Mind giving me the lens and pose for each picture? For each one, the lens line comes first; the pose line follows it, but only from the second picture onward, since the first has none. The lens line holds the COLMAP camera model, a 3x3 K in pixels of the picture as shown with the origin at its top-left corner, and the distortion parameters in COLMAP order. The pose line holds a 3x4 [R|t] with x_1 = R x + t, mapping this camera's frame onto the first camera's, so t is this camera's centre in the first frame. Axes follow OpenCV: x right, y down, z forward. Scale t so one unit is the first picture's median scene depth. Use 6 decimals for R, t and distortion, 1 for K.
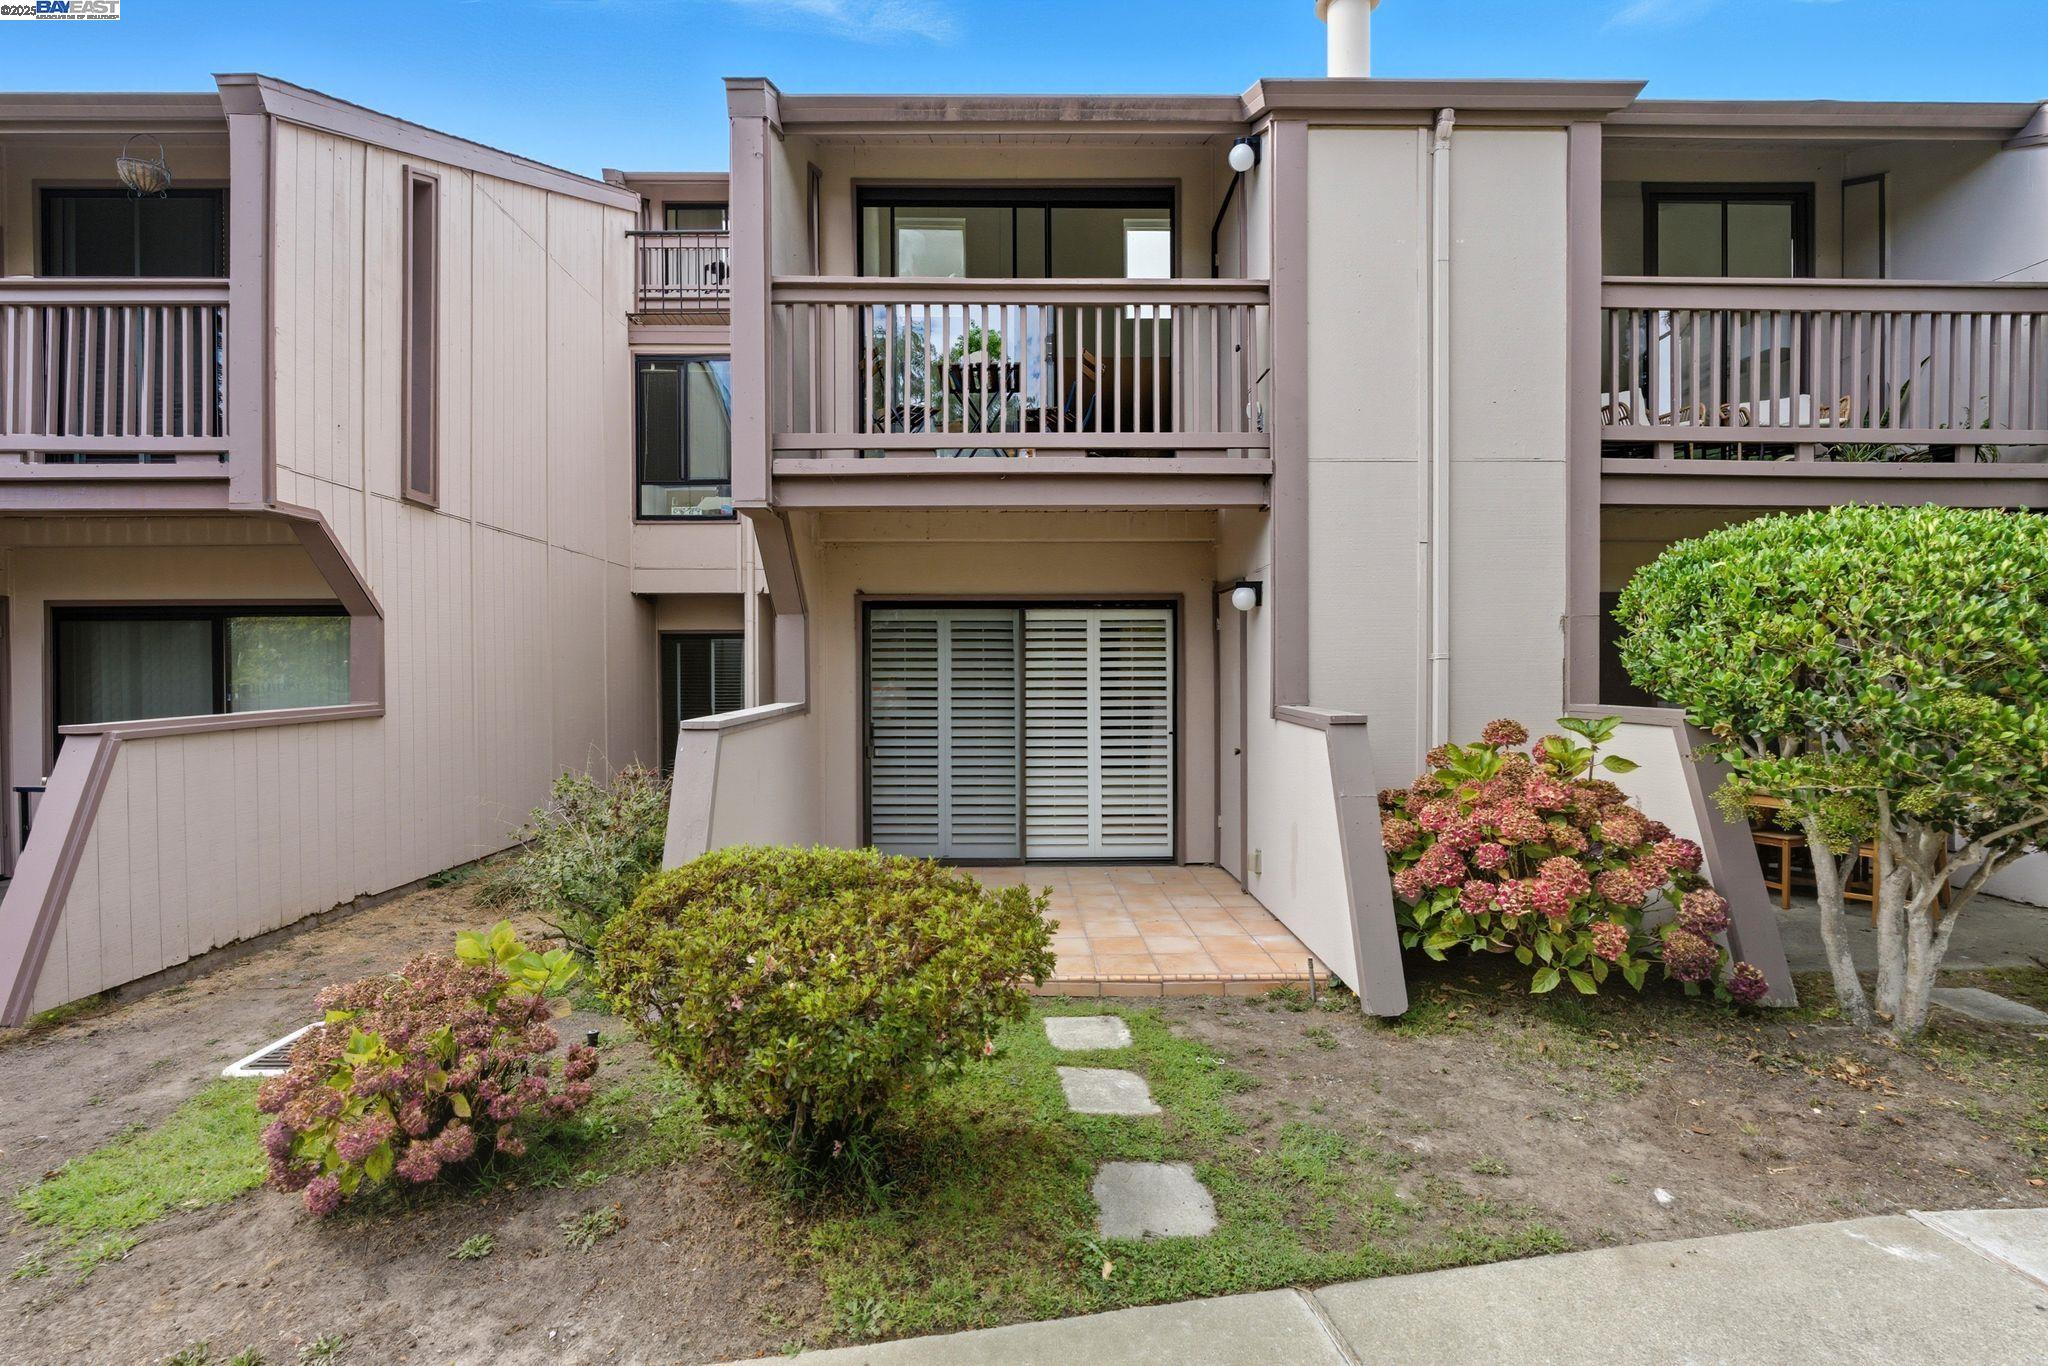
lens RADIAL K [[915.8, 0, 1013.1], [0, 915.8, 669.2], [0, 0, 1]] dist [-0.006321, -0.000546]
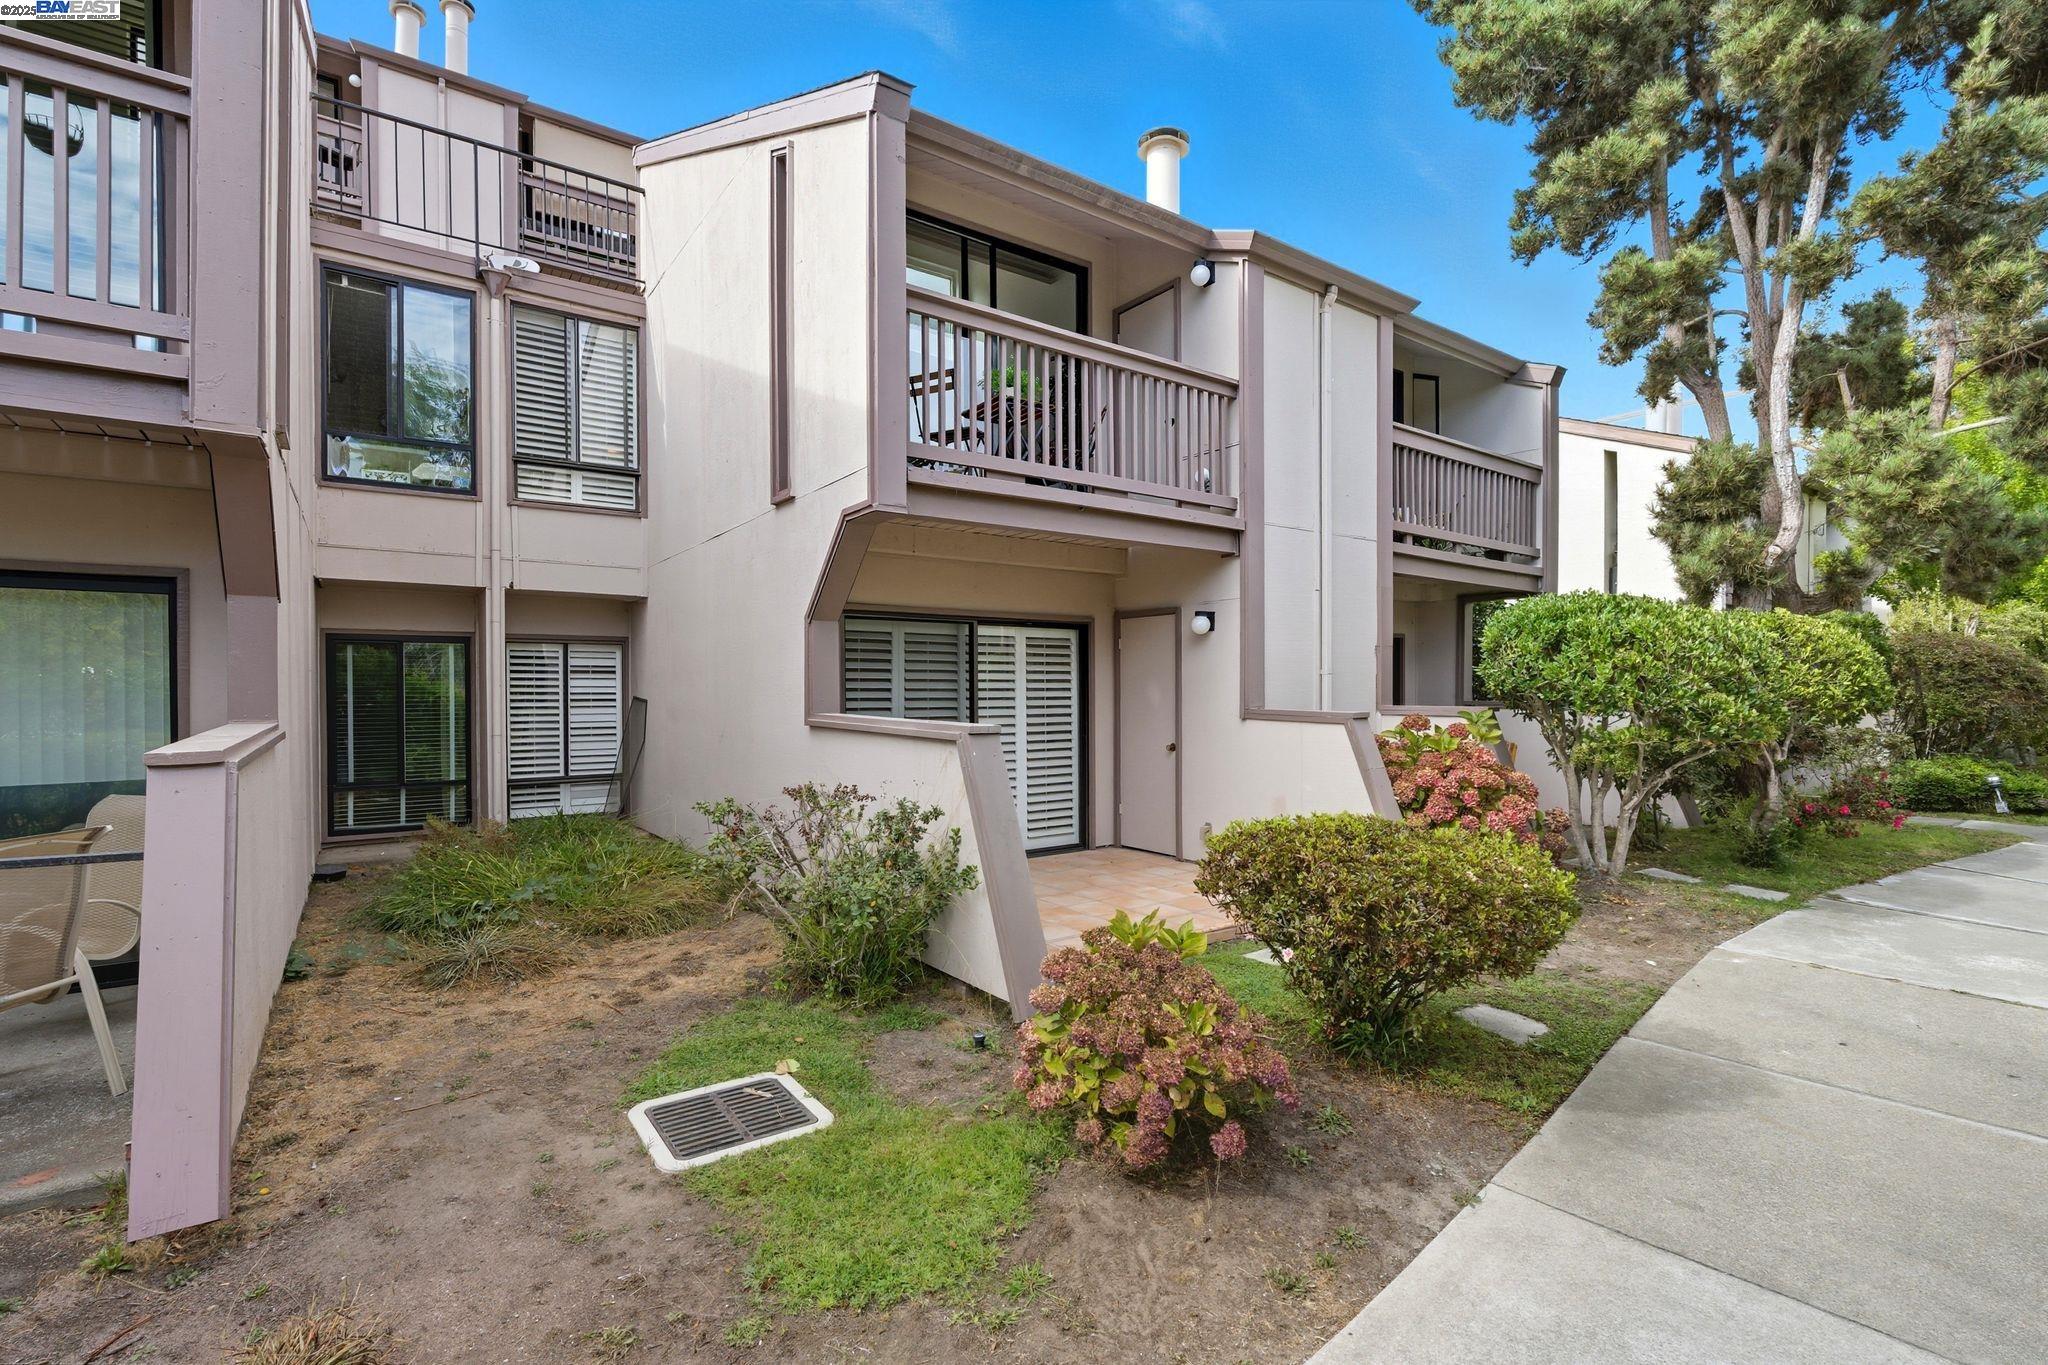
lens RADIAL K [[929.2, 0, 1024.0], [0, 929.2, 682.5], [0, 0, 1]] dist [-0.009940, -0.000113]
pose [[0.817074, 0.006356, 0.576498, -0.730227], [-0.001953, 0.999964, -0.008256, 0.014252], [-0.576530, 0.005620, 0.817057, 0.102725]]
